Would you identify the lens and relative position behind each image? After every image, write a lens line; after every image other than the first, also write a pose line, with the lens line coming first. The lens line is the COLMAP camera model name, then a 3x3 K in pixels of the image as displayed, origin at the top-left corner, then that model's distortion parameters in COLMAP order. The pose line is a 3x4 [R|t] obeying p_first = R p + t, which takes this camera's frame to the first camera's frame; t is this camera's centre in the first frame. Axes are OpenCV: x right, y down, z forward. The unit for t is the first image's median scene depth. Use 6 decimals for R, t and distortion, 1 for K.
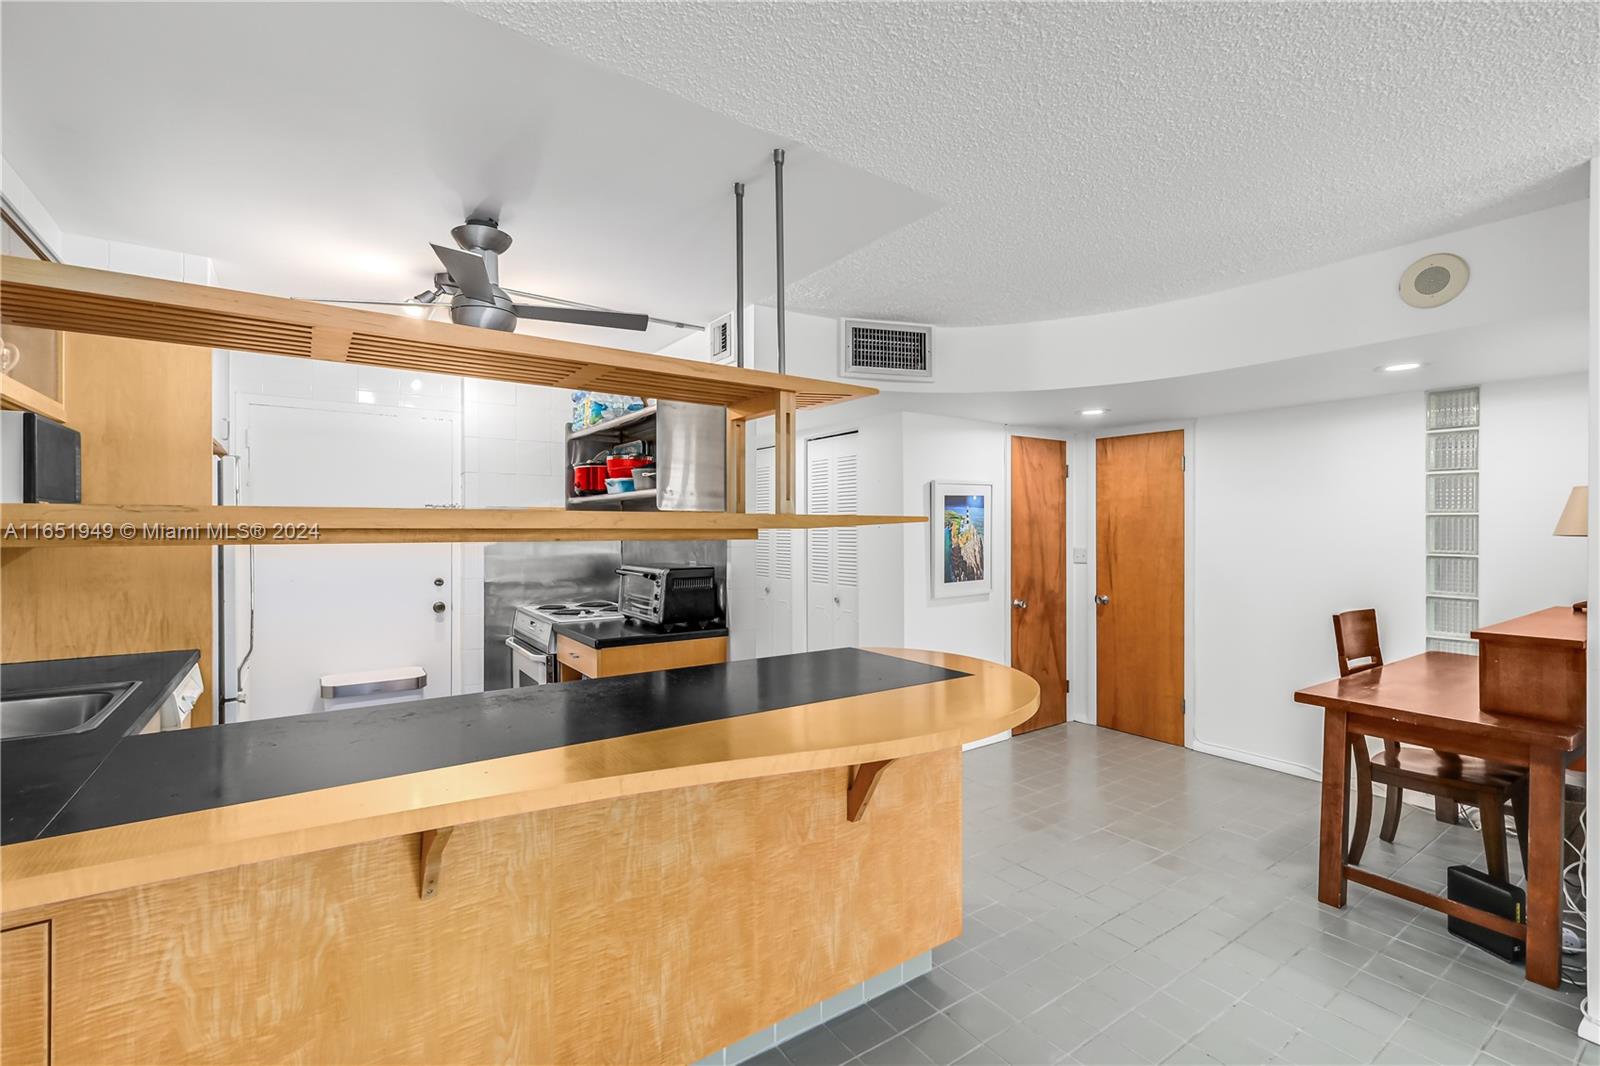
lens RADIAL K [[706.8, 0, 801.8], [0, 706.8, 524.5], [0, 0, 1]] dist [0.003417, 0.000392]
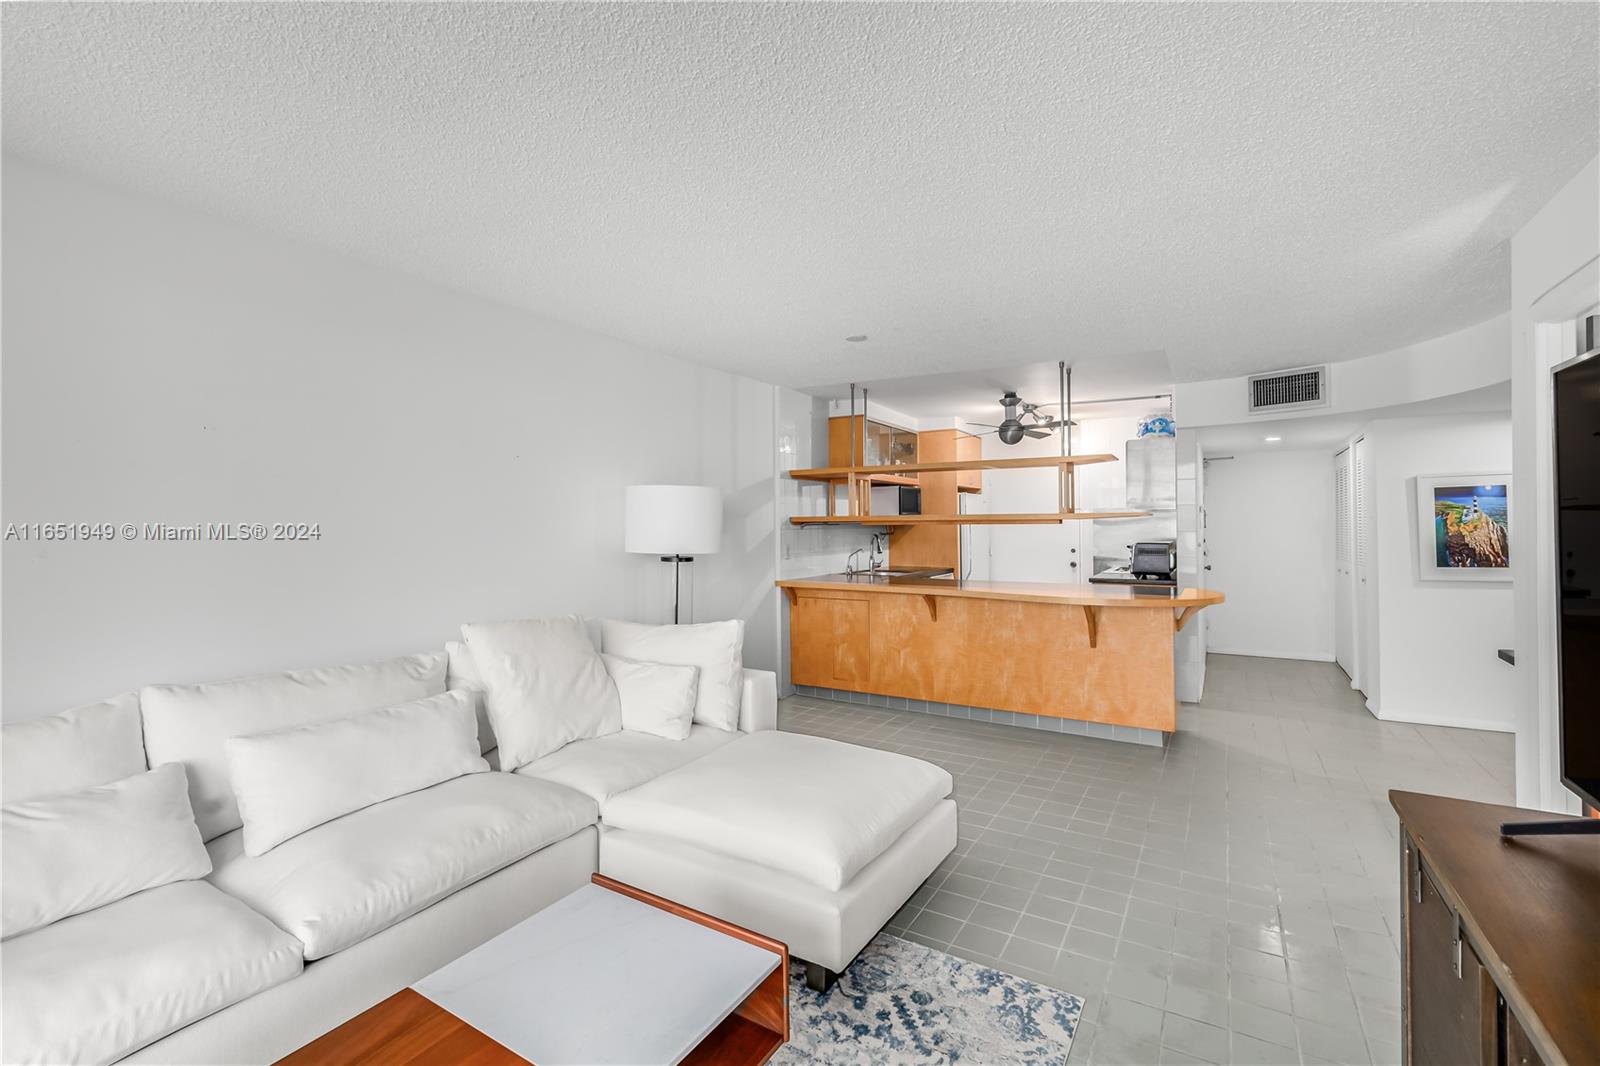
lens RADIAL K [[702.6, 0, 802.7], [0, 702.6, 513.4], [0, 0, 1]] dist [0.000581, -0.006360]
pose [[0.410574, -0.017385, -0.911661, 1.007459], [0.009250, 0.999846, -0.014901, 0.007824], [0.911780, -0.002315, 0.410672, -0.444306]]
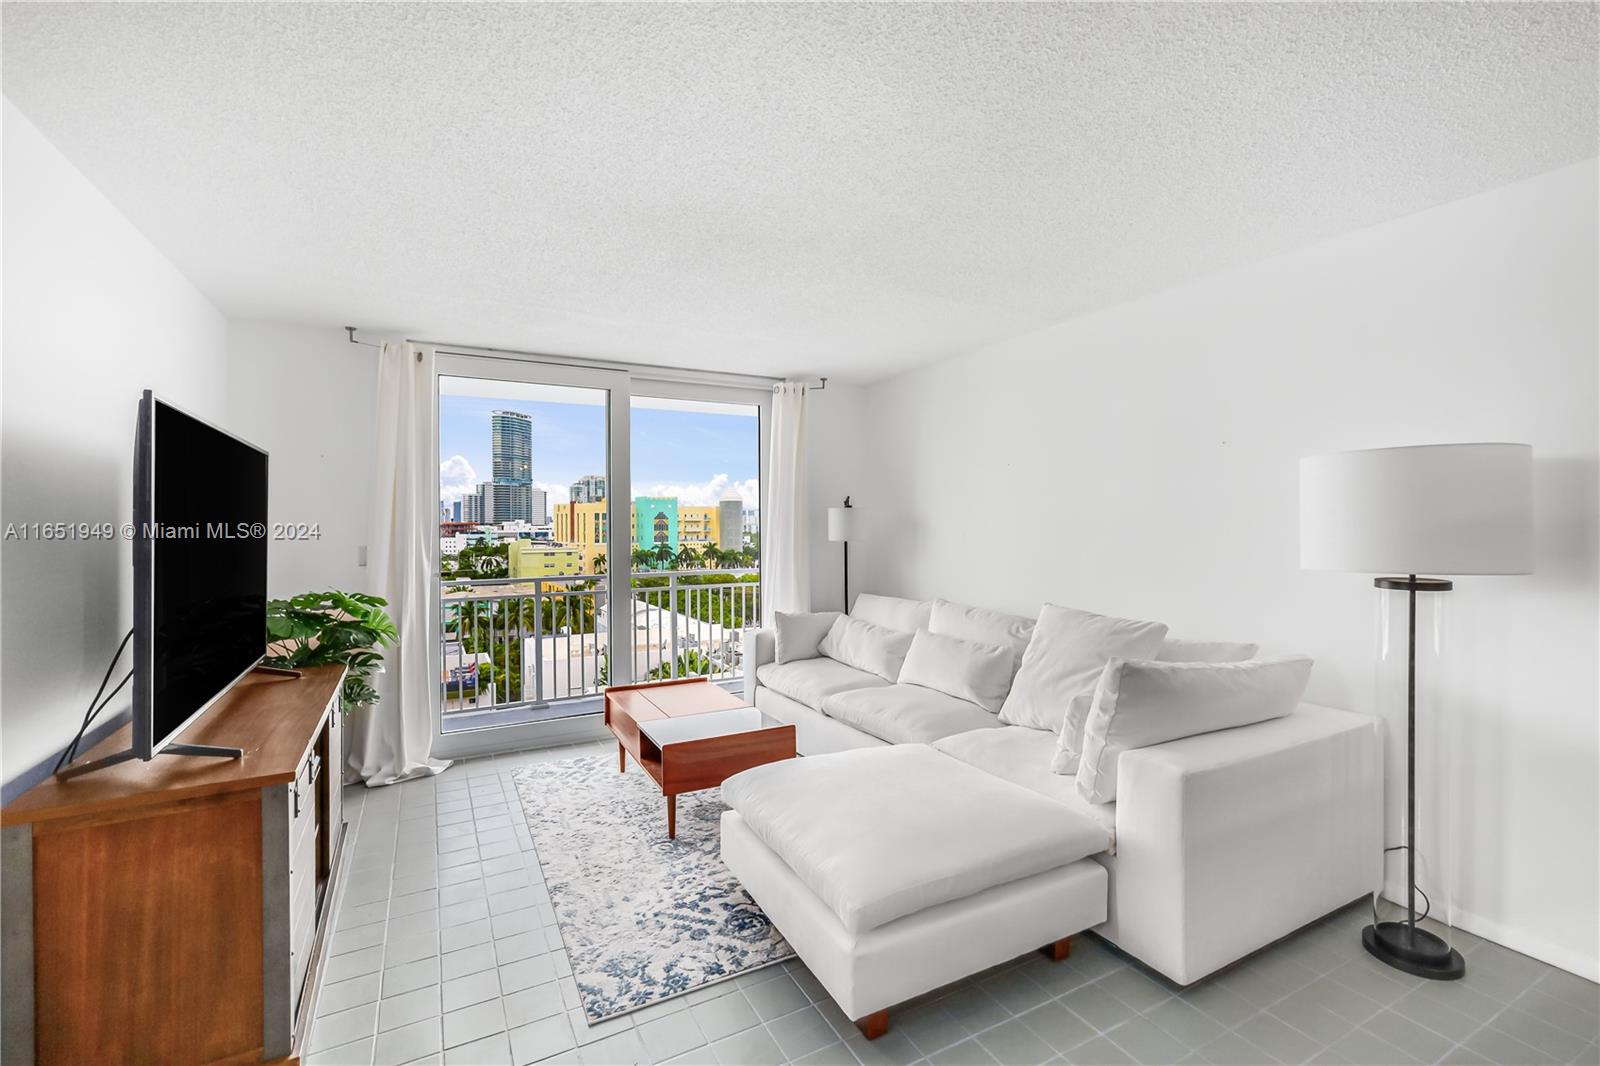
lens RADIAL K [[706.8, 0, 801.8], [0, 706.8, 524.5], [0, 0, 1]] dist [0.003417, 0.000392]
pose [[-0.992999, -0.000070, 0.118121, 0.333092], [-0.000014, 1.000000, 0.000477, 0.011134], [-0.118121, 0.000472, -0.992999, 0.542697]]
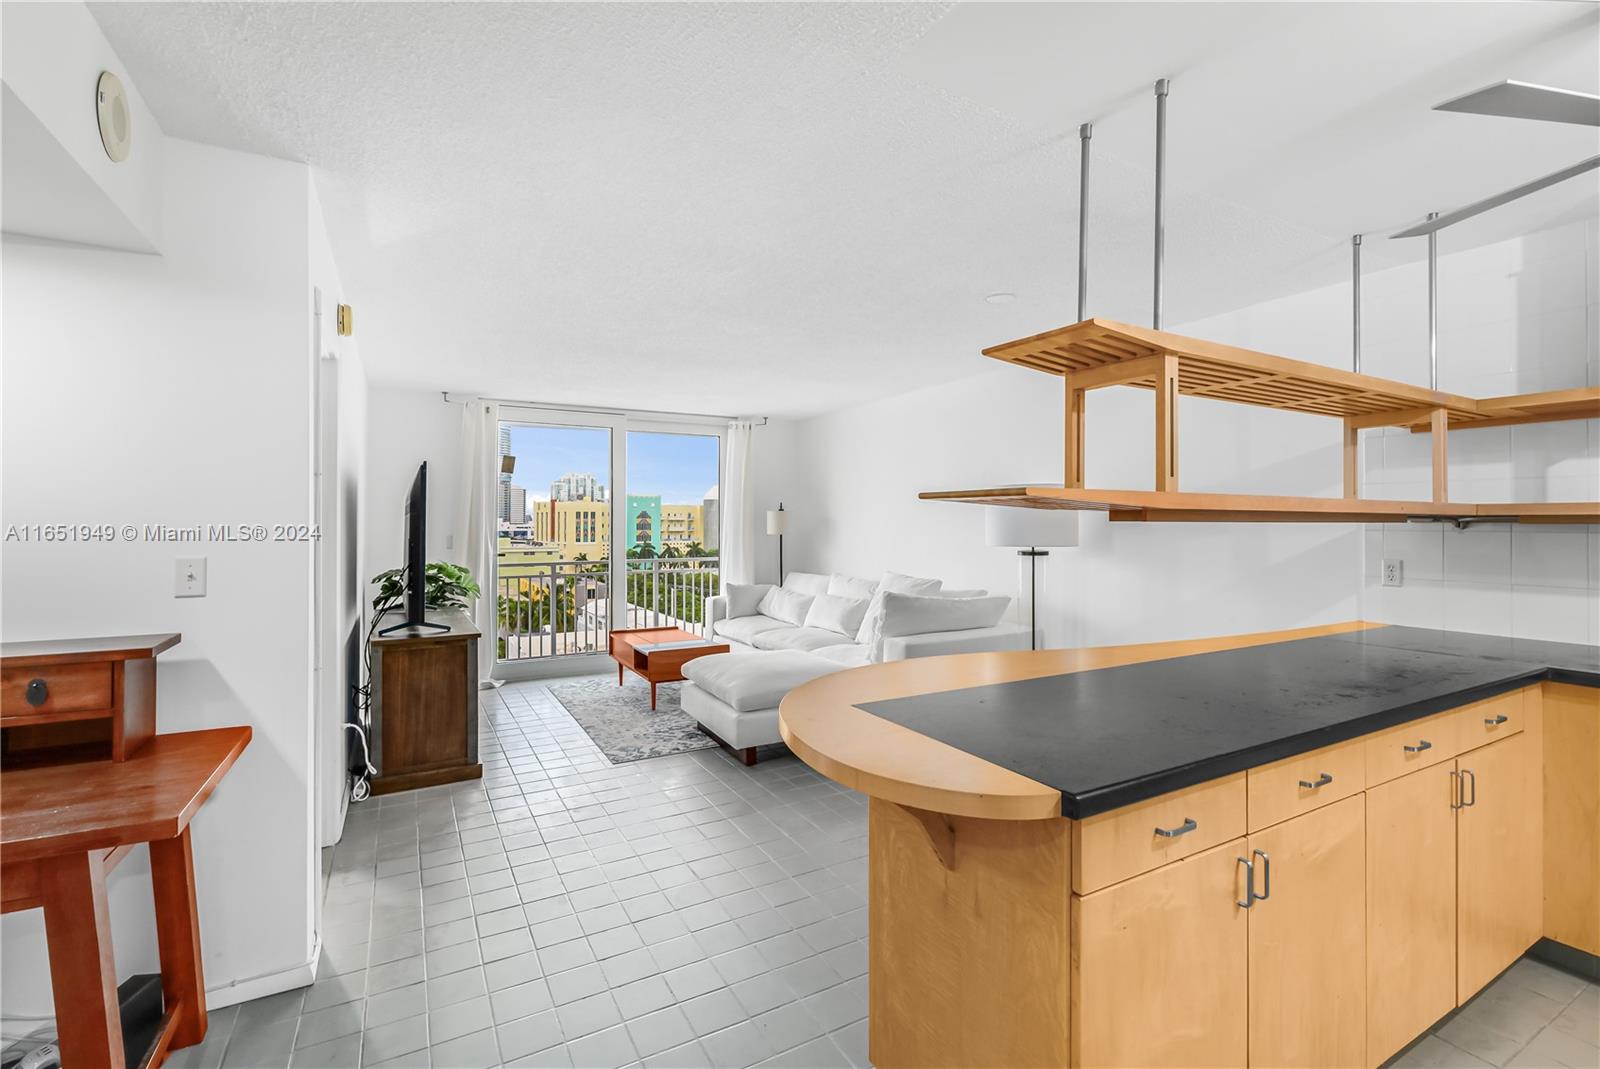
lens RADIAL K [[727.3, 0, 801.5], [0, 727.3, 512.0], [0, 0, 1]] dist [0.000624, -0.000115]
pose [[-0.994878, -0.002686, 0.101051, 0.142107], [-0.004374, 0.999855, -0.016487, 0.015209], [-0.100992, -0.016845, -0.994745, 1.160718]]
